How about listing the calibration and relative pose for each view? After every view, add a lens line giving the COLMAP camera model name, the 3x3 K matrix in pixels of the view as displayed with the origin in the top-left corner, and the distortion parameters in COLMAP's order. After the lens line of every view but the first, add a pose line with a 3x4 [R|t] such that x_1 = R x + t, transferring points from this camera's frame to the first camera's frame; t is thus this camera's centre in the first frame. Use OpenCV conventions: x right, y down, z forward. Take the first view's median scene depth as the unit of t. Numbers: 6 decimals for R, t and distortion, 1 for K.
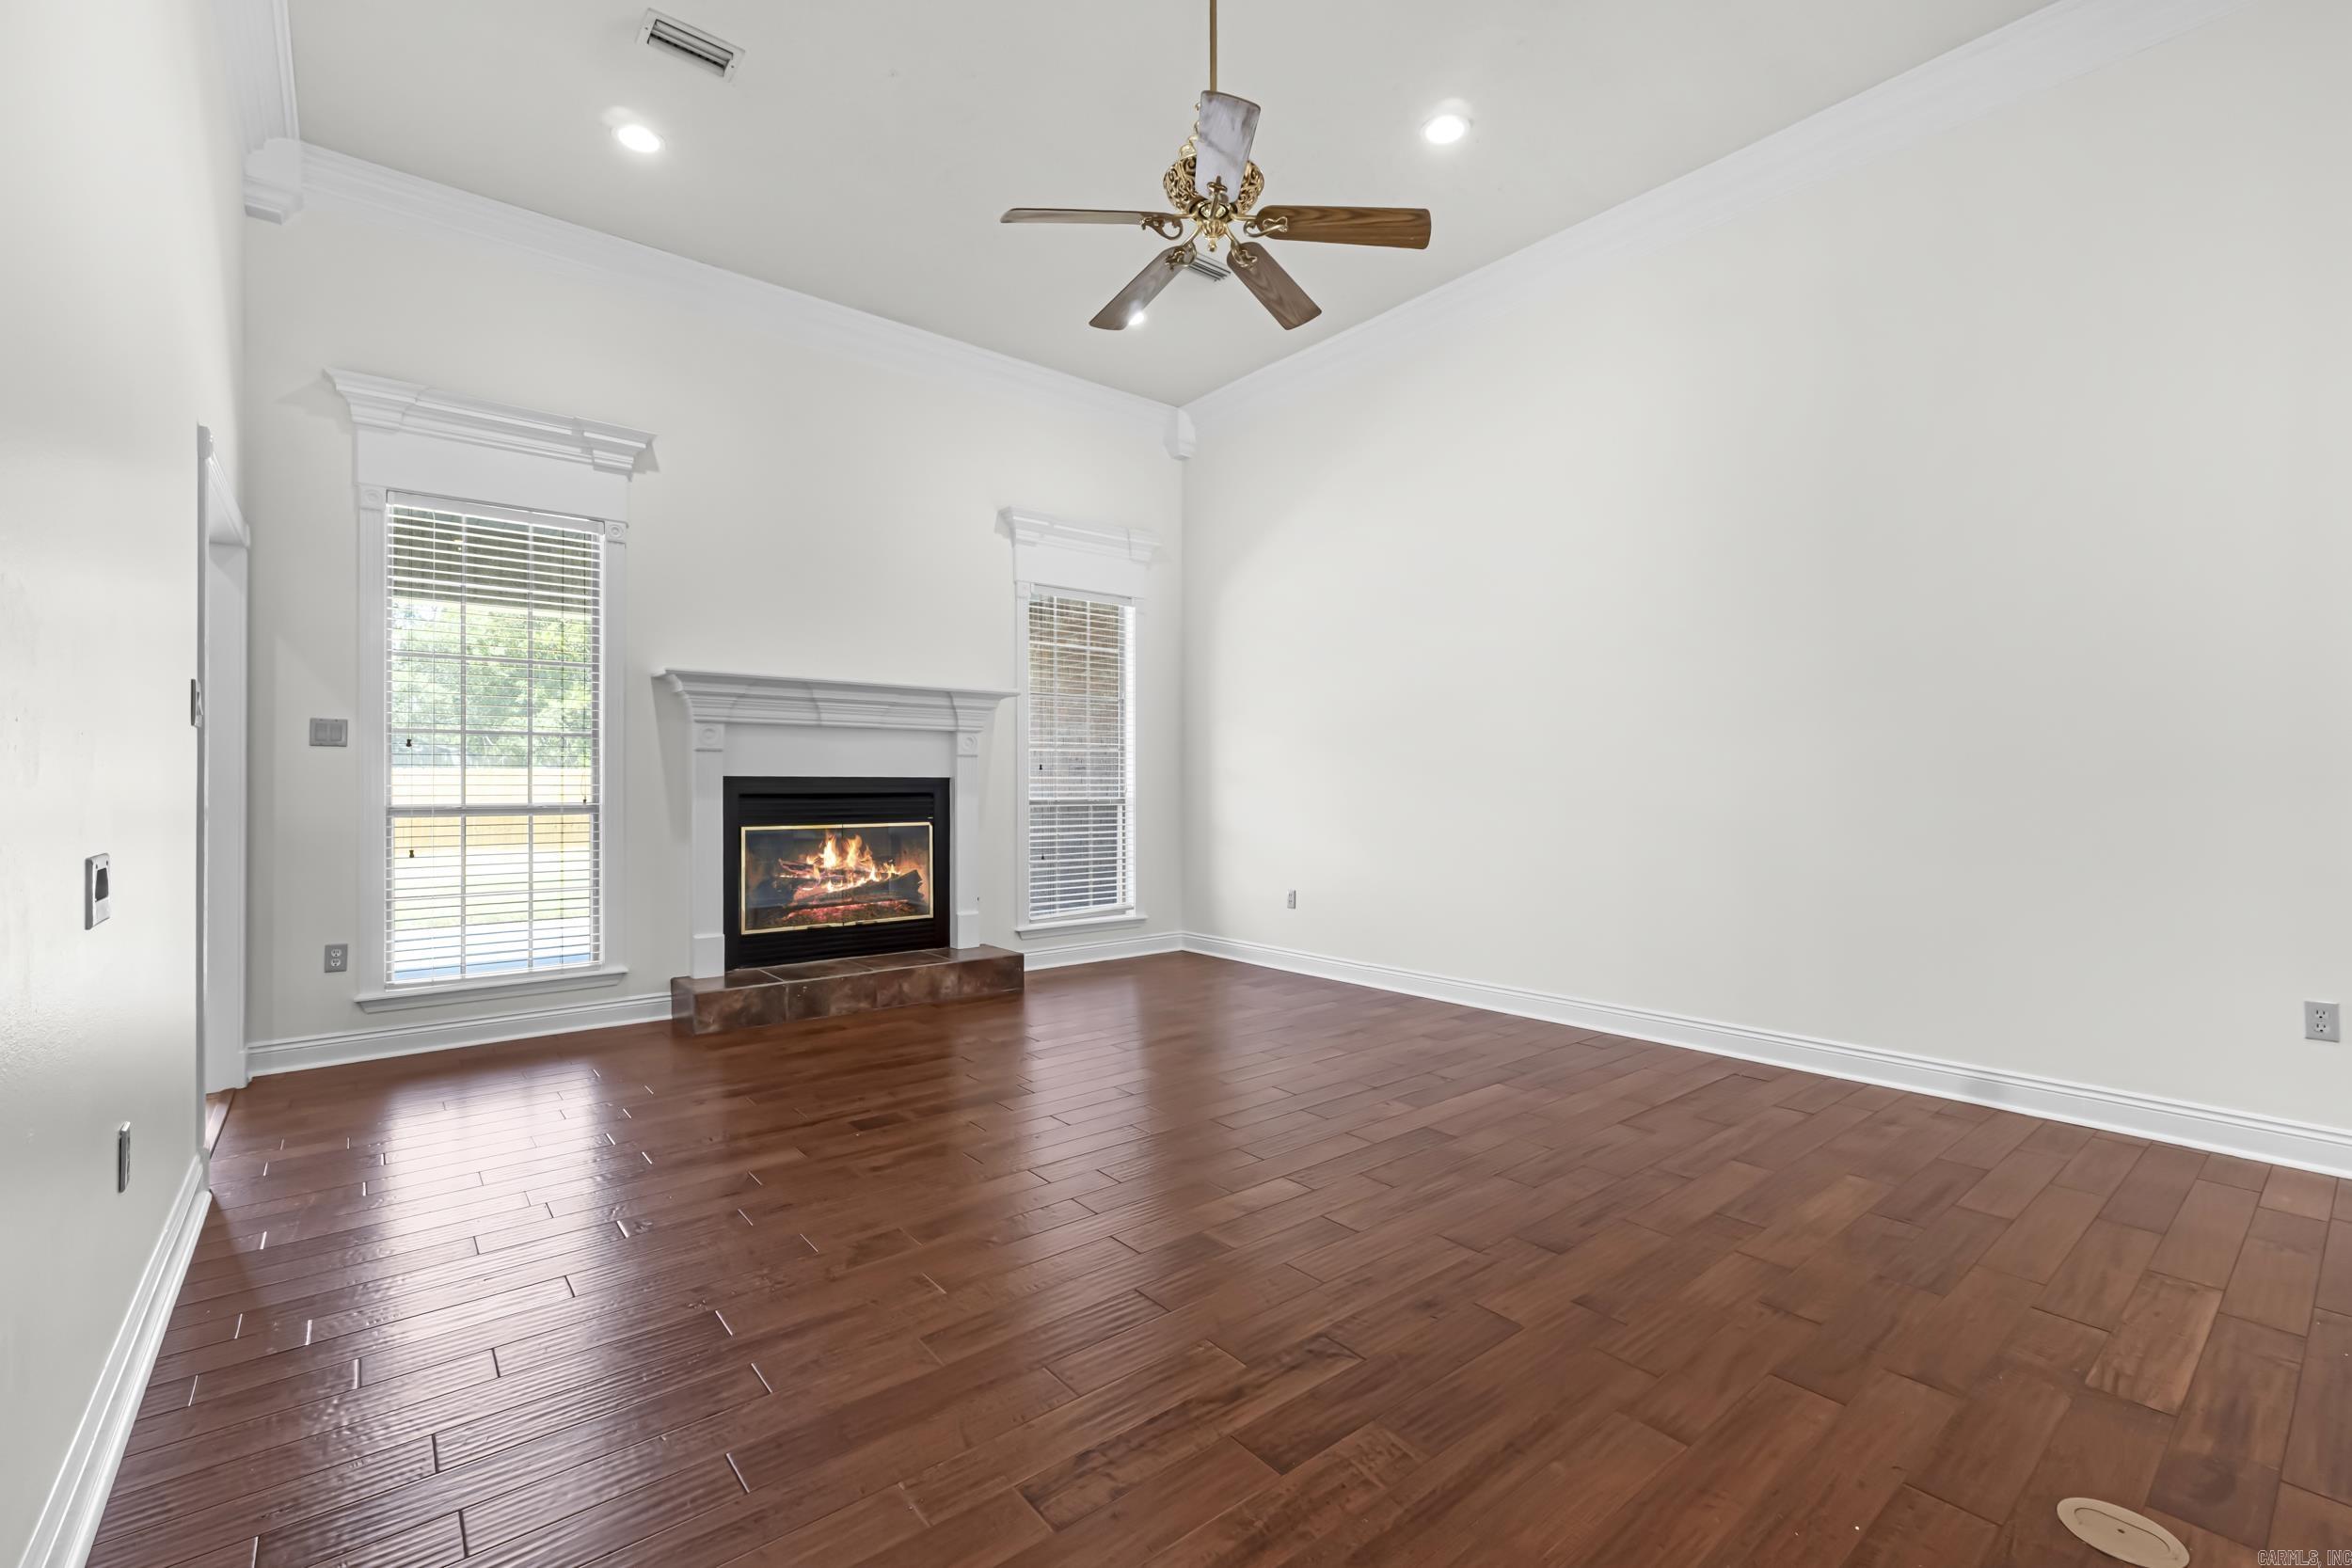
lens RADIAL K [[1002.2, 0, 1180.5], [0, 1002.2, 782.2], [0, 0, 1]] dist [0.001639, 0.000058]
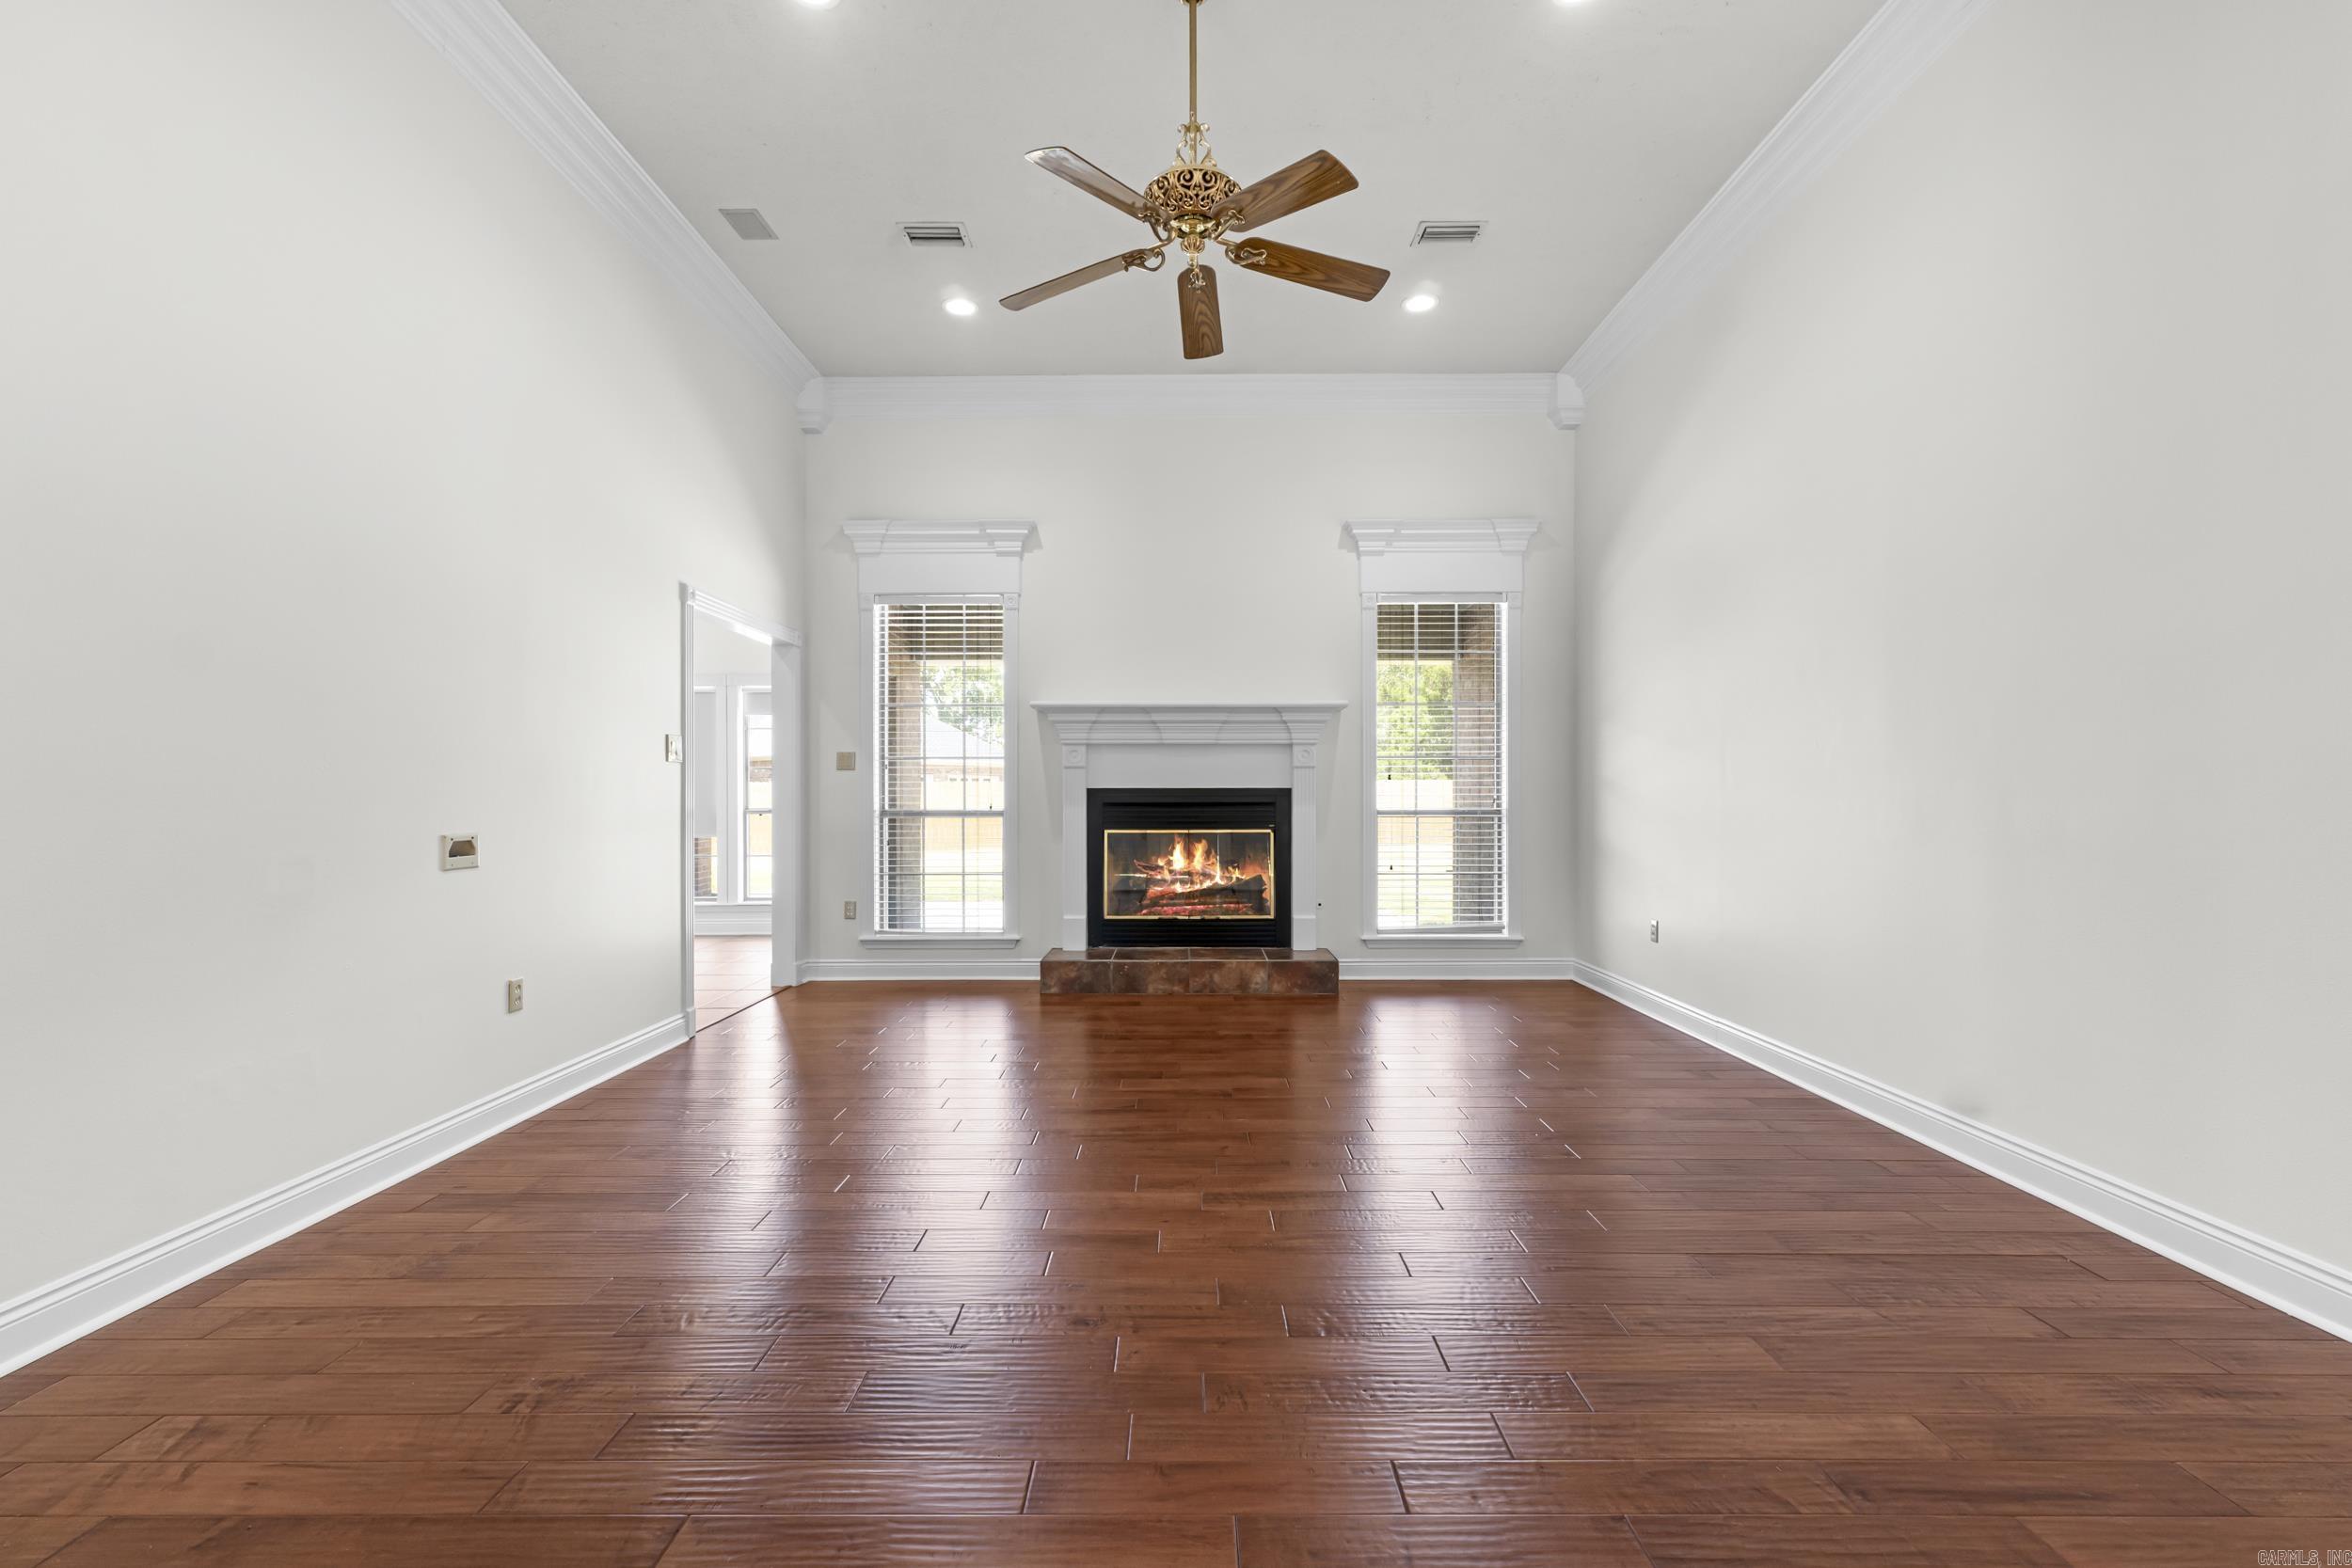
lens RADIAL K [[1002.2, 0, 1195.6], [0, 1002.2, 797.8], [0, 0, 1]] dist [0.001639, 0.000058]
pose [[0.770859, 0.000535, -0.637006, 0.399393], [0.003446, 0.999982, 0.005010, 0.000012], [0.636997, -0.006057, 0.770843, 0.129435]]
